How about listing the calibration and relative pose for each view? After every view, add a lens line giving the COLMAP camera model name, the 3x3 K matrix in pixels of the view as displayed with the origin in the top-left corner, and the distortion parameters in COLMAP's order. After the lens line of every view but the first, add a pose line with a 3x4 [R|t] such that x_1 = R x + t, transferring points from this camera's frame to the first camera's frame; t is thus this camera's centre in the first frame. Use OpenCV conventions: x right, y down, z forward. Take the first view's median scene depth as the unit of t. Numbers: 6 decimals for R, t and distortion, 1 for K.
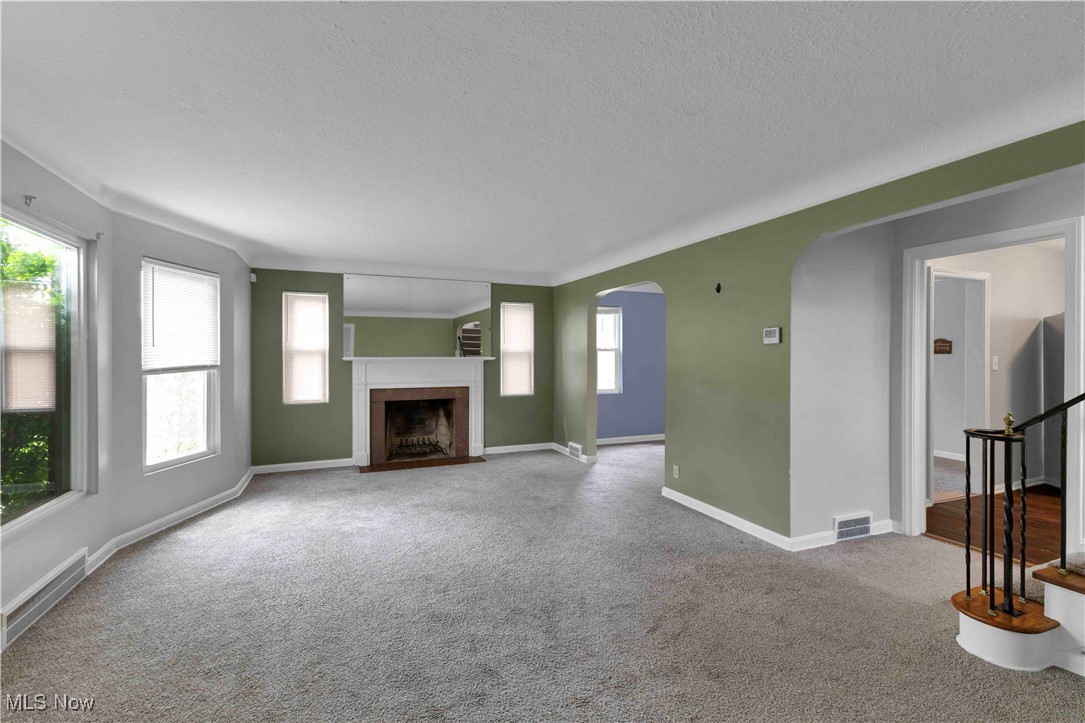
lens RADIAL K [[487.0, 0, 544.0], [0, 487.0, 356.3], [0, 0, 1]] dist [0.001217, 0.000170]
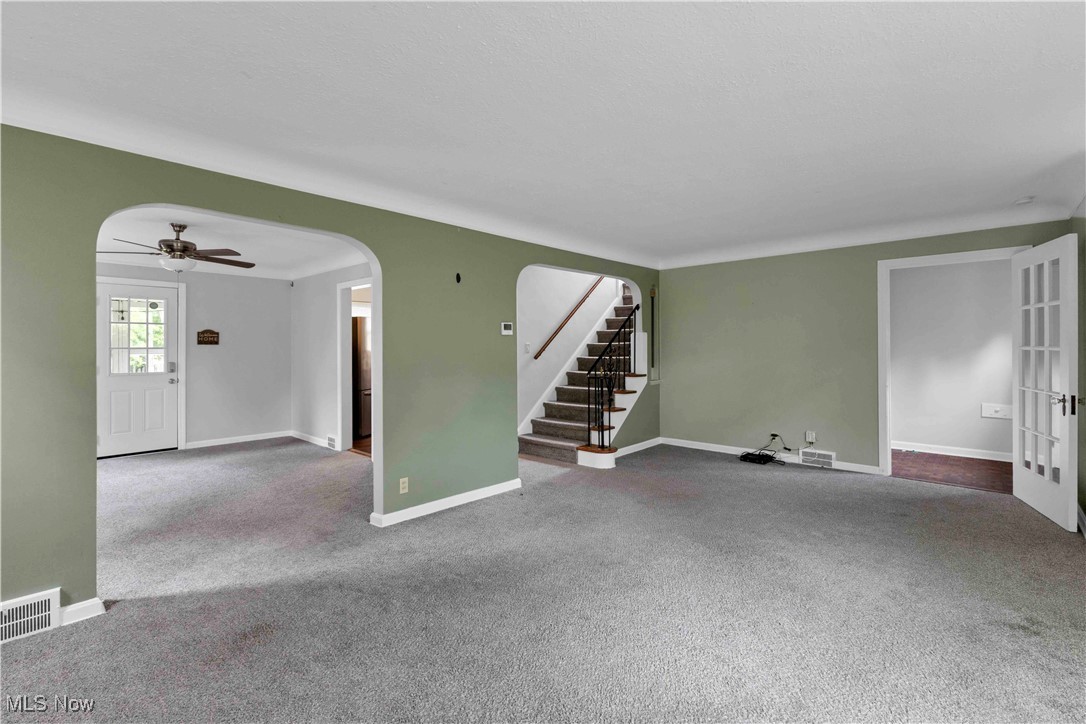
lens RADIAL K [[487.5, 0, 544.9], [0, 487.5, 352.9], [0, 0, 1]] dist [0.001217, 0.000170]
pose [[-0.407013, -0.011018, 0.913356, -0.415600], [0.006077, 0.999872, 0.014770, 0.001761], [-0.913402, 0.011562, -0.406894, 0.808341]]
